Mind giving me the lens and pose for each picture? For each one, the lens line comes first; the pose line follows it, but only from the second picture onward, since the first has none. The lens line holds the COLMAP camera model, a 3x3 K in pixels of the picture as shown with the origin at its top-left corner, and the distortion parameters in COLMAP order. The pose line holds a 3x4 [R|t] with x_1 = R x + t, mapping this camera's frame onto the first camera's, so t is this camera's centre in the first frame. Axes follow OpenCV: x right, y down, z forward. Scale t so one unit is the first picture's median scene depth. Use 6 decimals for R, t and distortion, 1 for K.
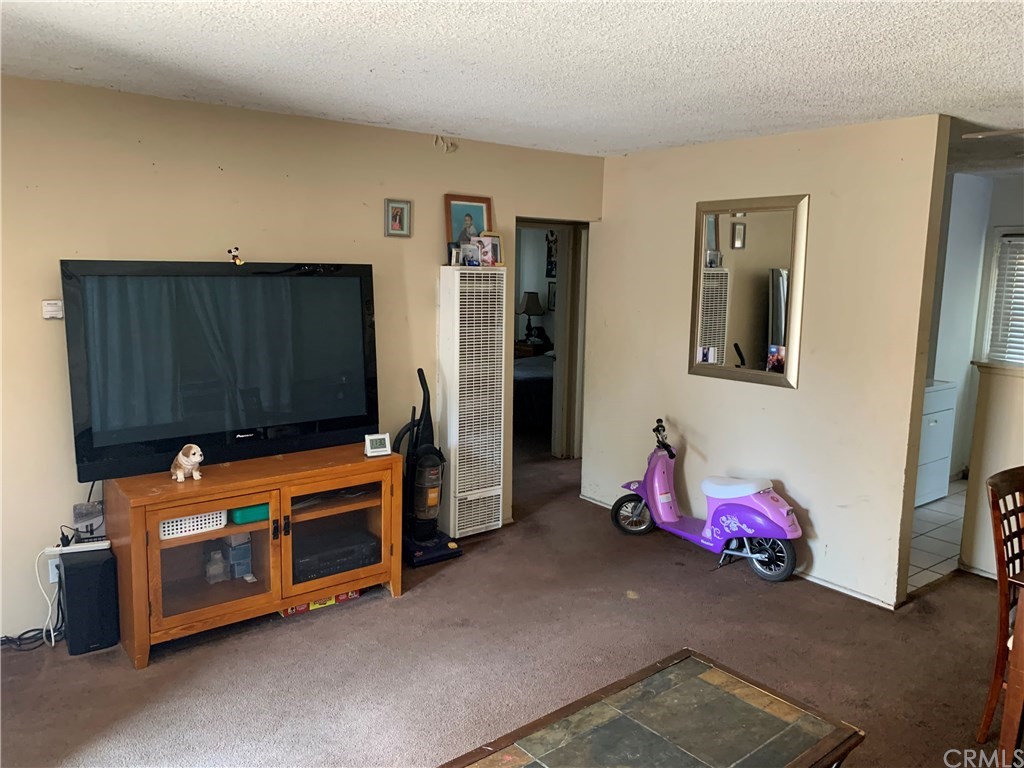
lens RADIAL K [[784.5, 0, 509.3], [0, 784.5, 376.7], [0, 0, 1]] dist [-0.008509, -0.002226]
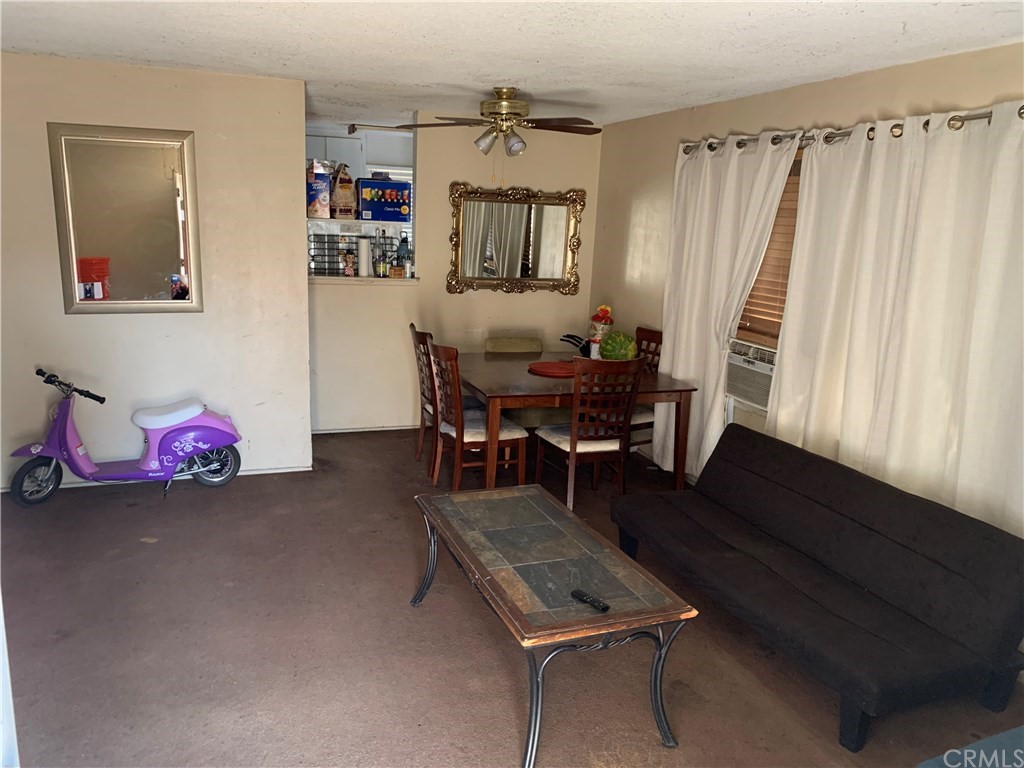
lens RADIAL K [[784.5, 0, 506.2], [0, 784.5, 388.0], [0, 0, 1]] dist [-0.008509, -0.002226]
pose [[0.307797, -0.205703, 0.928950, -0.553994], [0.104388, 0.977756, 0.181923, -0.036773], [-0.945708, 0.040975, 0.322423, 0.247324]]
